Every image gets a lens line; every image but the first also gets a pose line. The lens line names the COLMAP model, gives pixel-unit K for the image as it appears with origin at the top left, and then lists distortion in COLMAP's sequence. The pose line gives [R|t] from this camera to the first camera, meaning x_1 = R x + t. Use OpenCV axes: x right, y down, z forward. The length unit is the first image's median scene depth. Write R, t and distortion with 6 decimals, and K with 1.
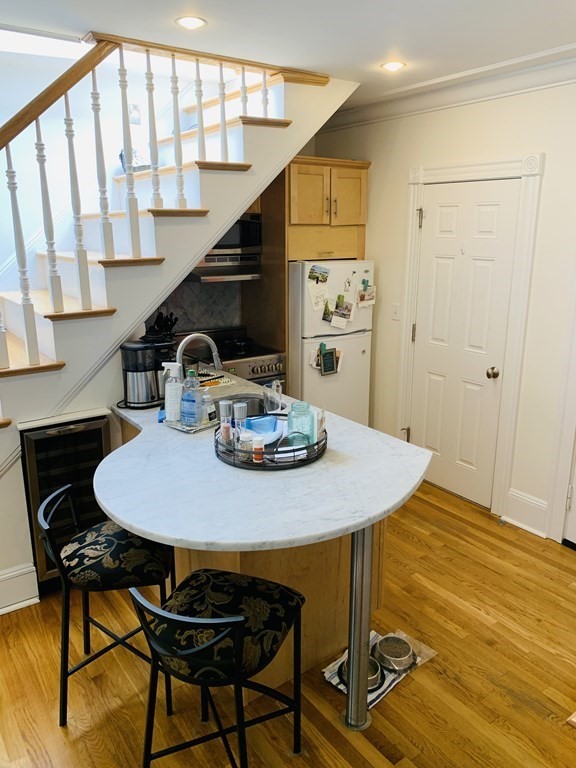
lens RADIAL K [[593.7, 0, 291.6], [0, 593.7, 386.6], [0, 0, 1]] dist [0.001240, 0.000084]
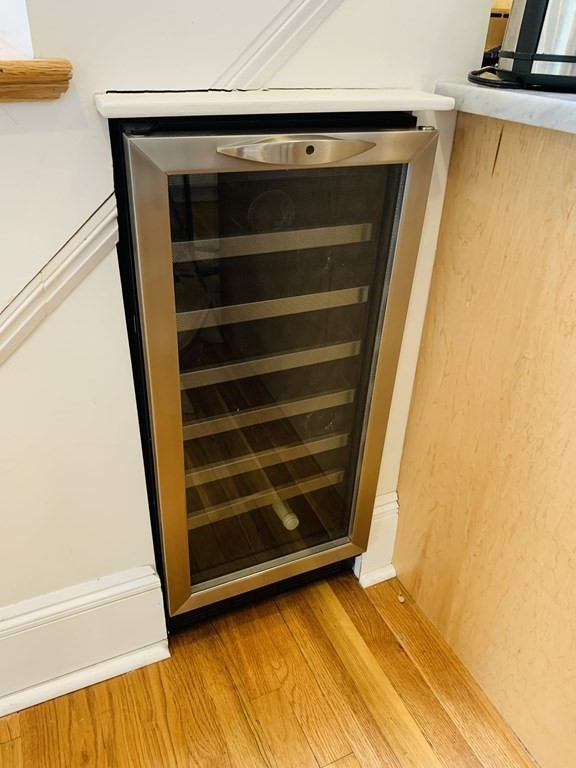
lens RADIAL K [[593.7, 0, 284.1], [0, 593.7, 384.9], [0, 0, 1]] dist [0.001240, 0.000084]
pose [[0.978294, 0.132756, -0.159113, -0.322939], [-0.079211, 0.949098, 0.304858, 0.087947], [0.191486, -0.285637, 0.939013, 0.726157]]
